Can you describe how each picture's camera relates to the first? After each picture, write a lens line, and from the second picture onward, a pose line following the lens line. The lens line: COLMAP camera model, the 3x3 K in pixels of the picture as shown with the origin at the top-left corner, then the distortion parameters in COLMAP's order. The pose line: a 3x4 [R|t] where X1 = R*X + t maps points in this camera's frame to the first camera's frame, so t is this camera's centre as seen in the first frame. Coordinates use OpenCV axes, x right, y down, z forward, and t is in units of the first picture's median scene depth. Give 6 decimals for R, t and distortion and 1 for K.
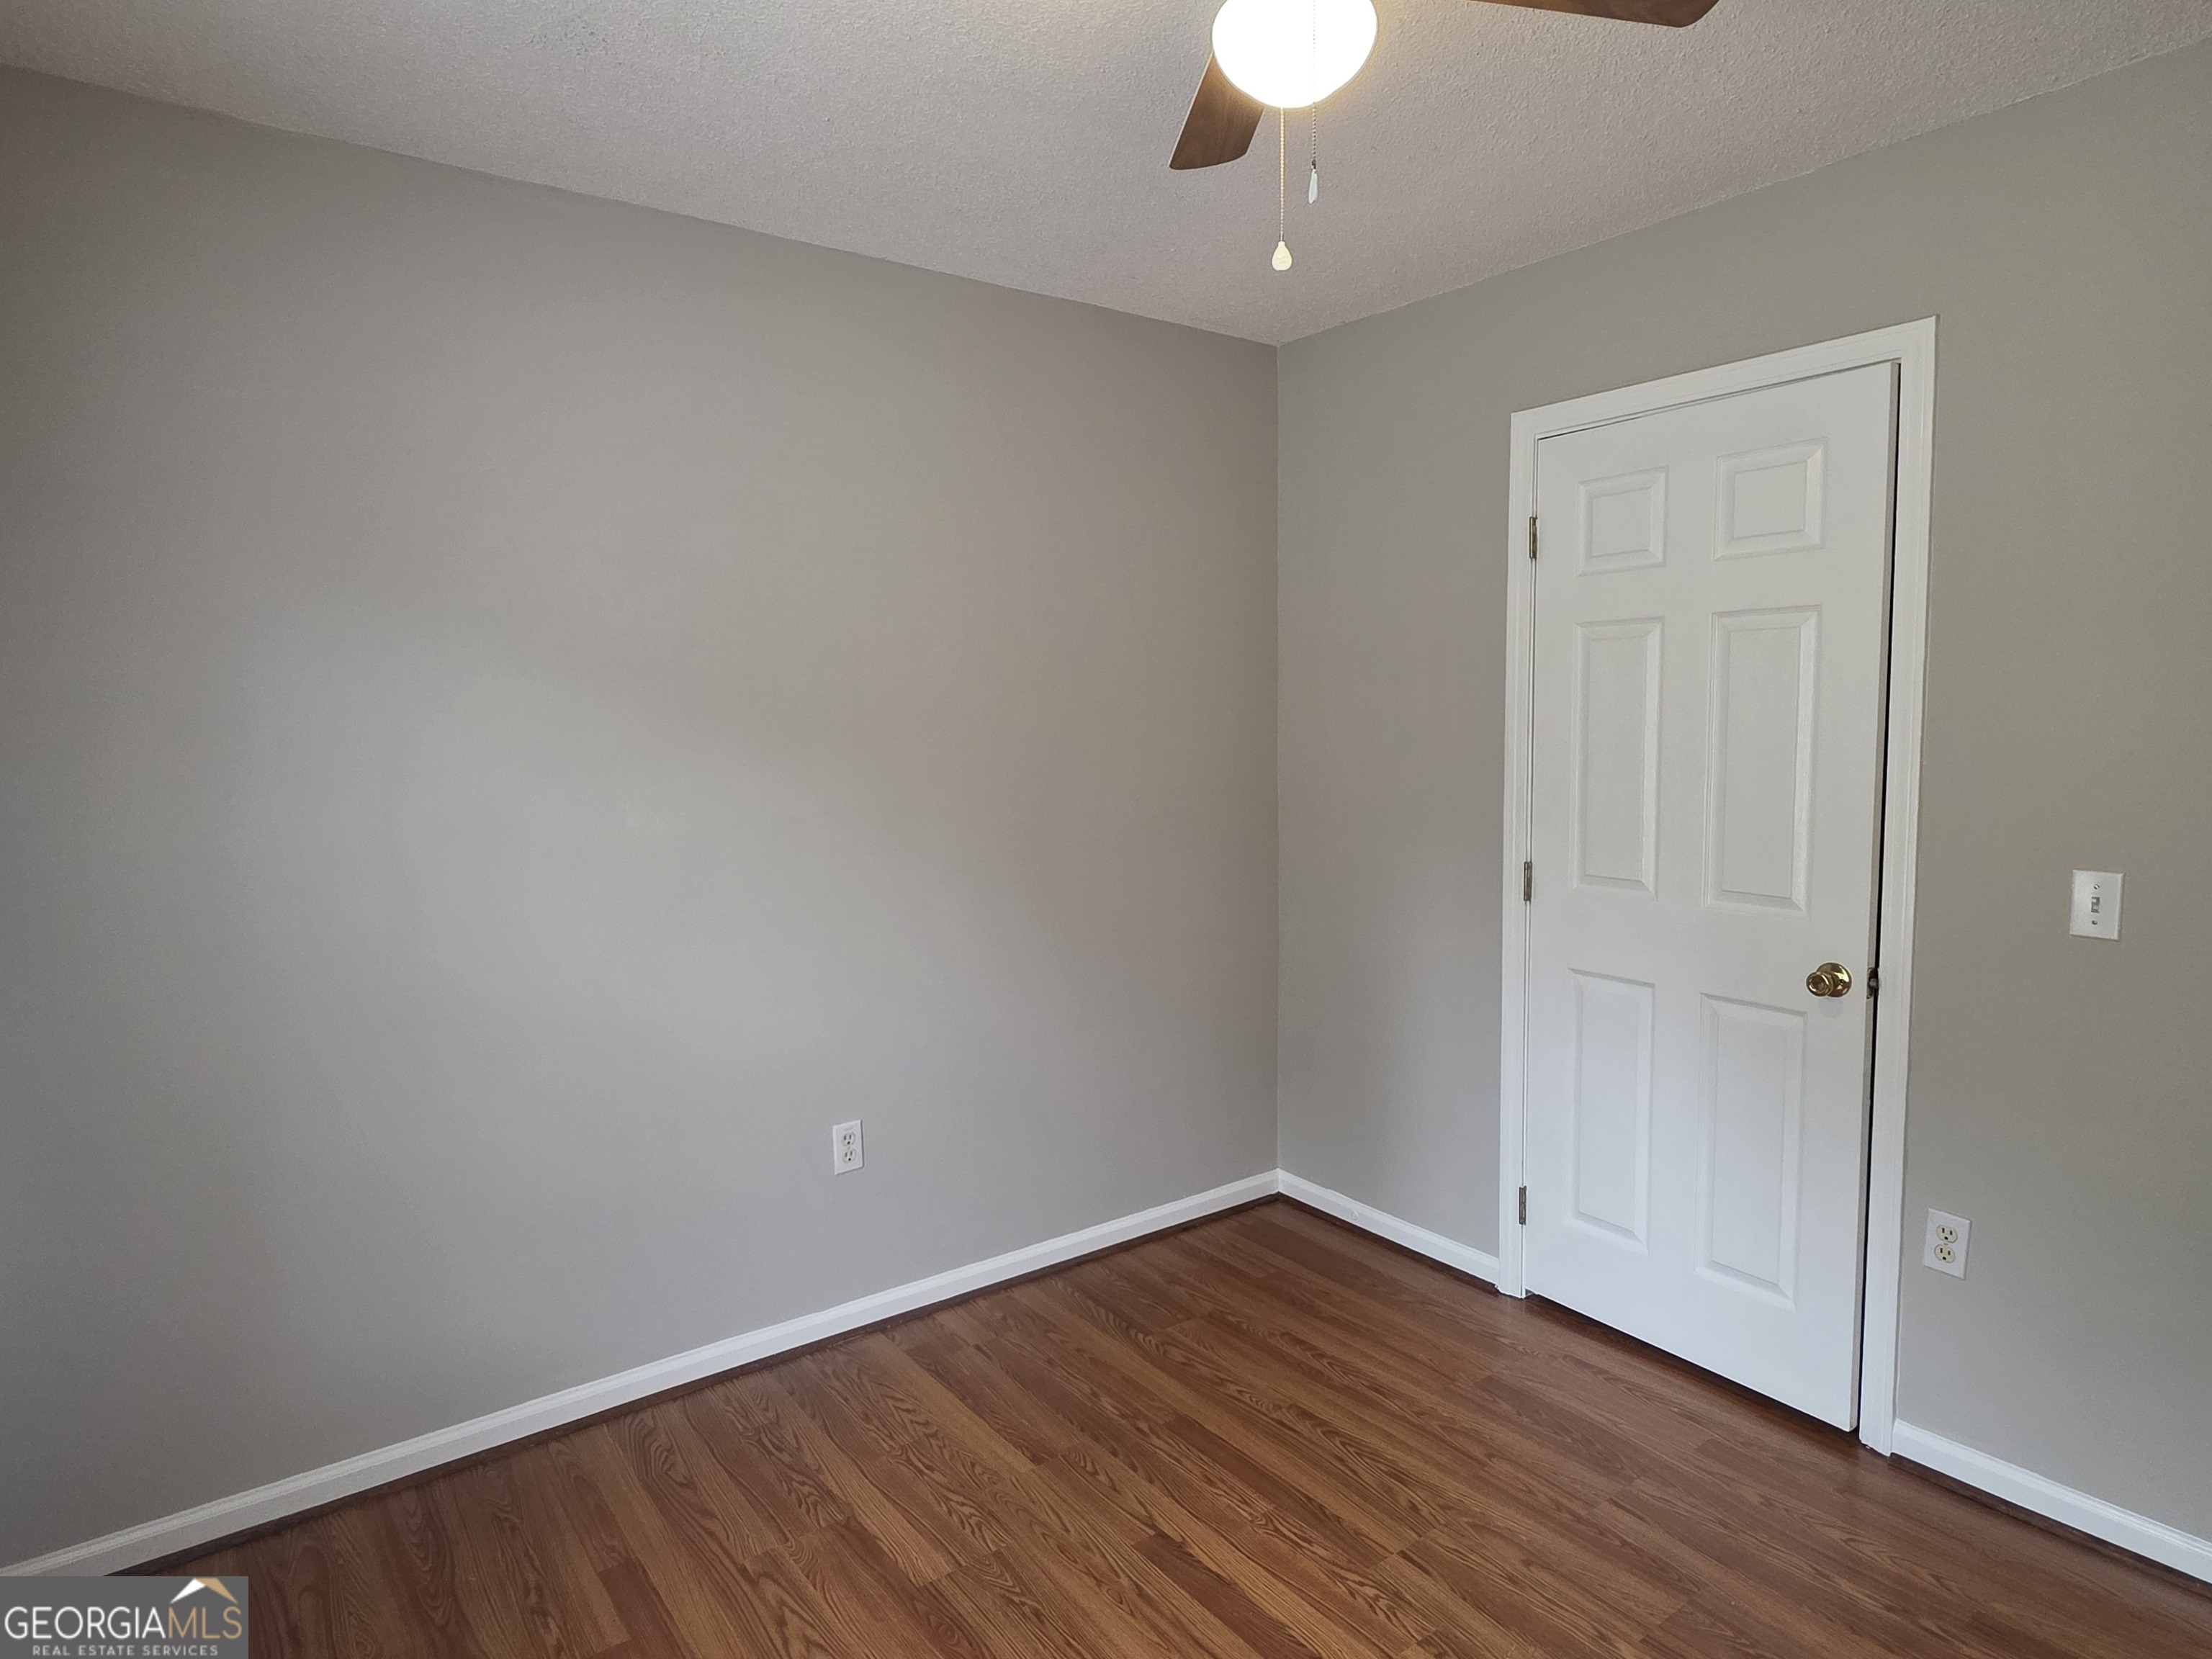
lens RADIAL K [[1253.8, 0, 1106.0], [0, 1253.8, 829.5], [0, 0, 1]] dist [-0.025289, 0.000158]
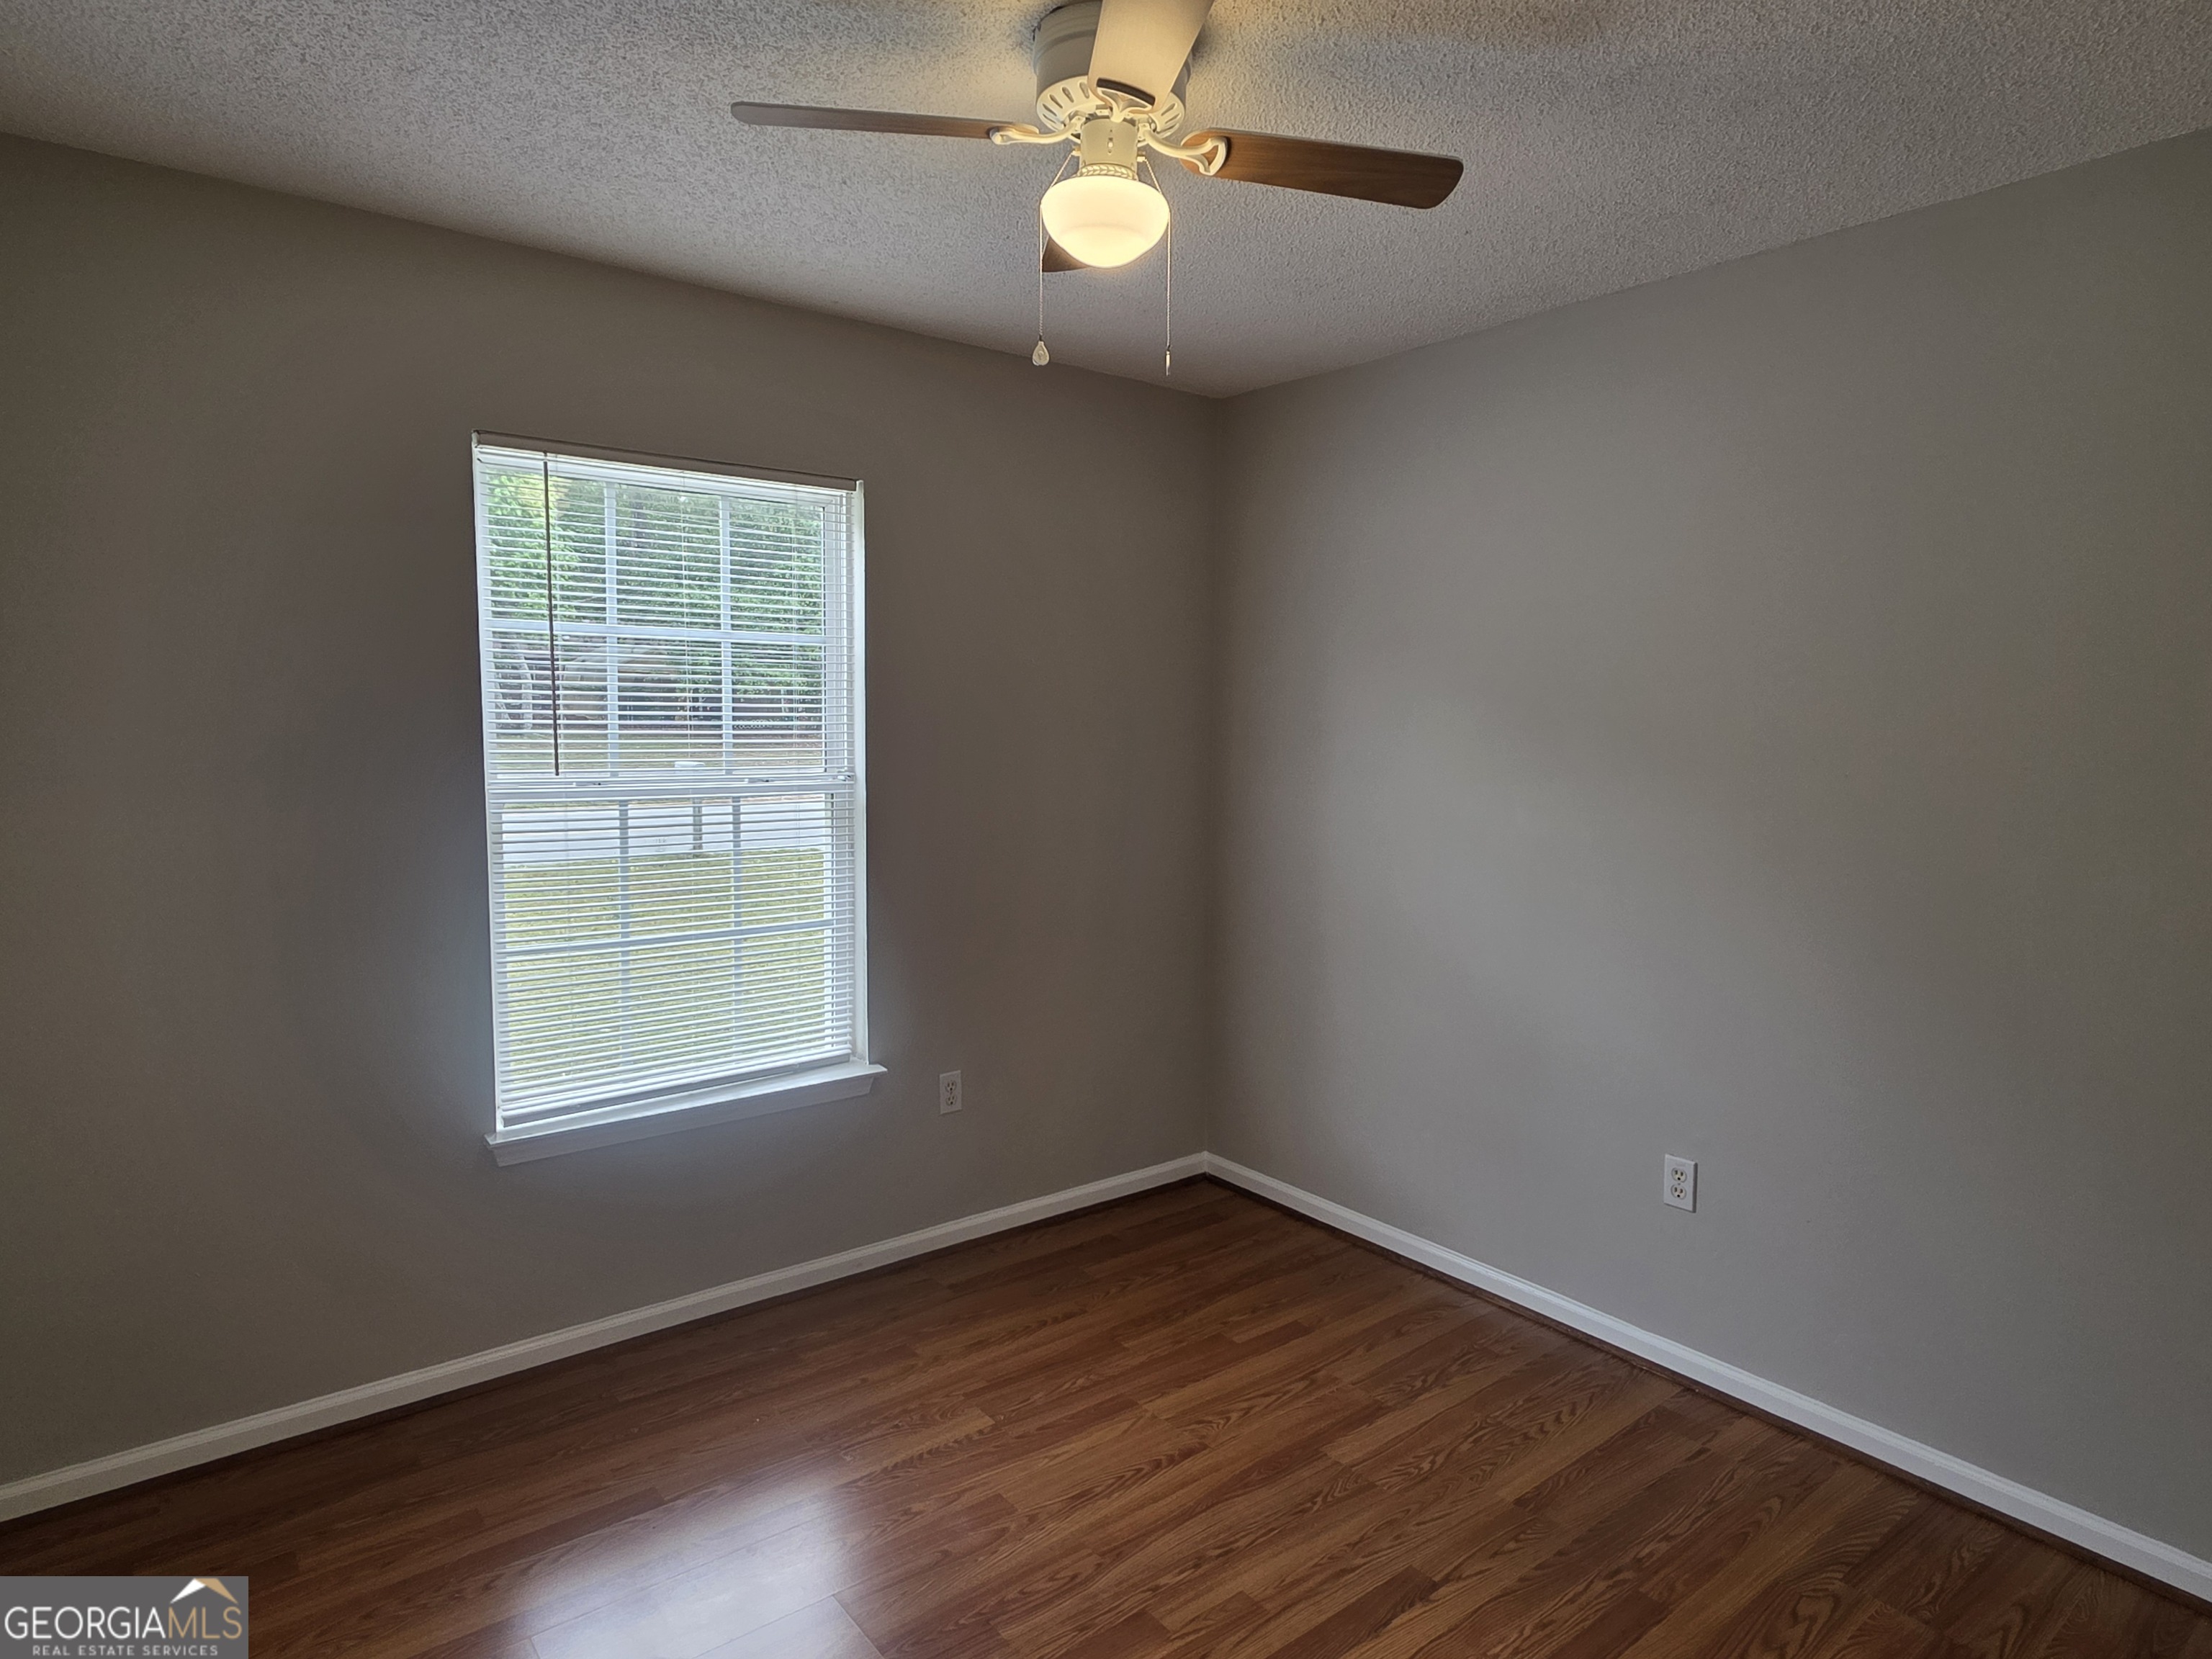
lens RADIAL K [[1253.8, 0, 1106.0], [0, 1253.8, 829.5], [0, 0, 1]] dist [-0.025289, 0.000158]
pose [[0.025124, 0.112447, -0.993340, 0.929111], [-0.109094, 0.988028, 0.109086, -0.098122], [0.993714, 0.105627, 0.037091, 0.635390]]
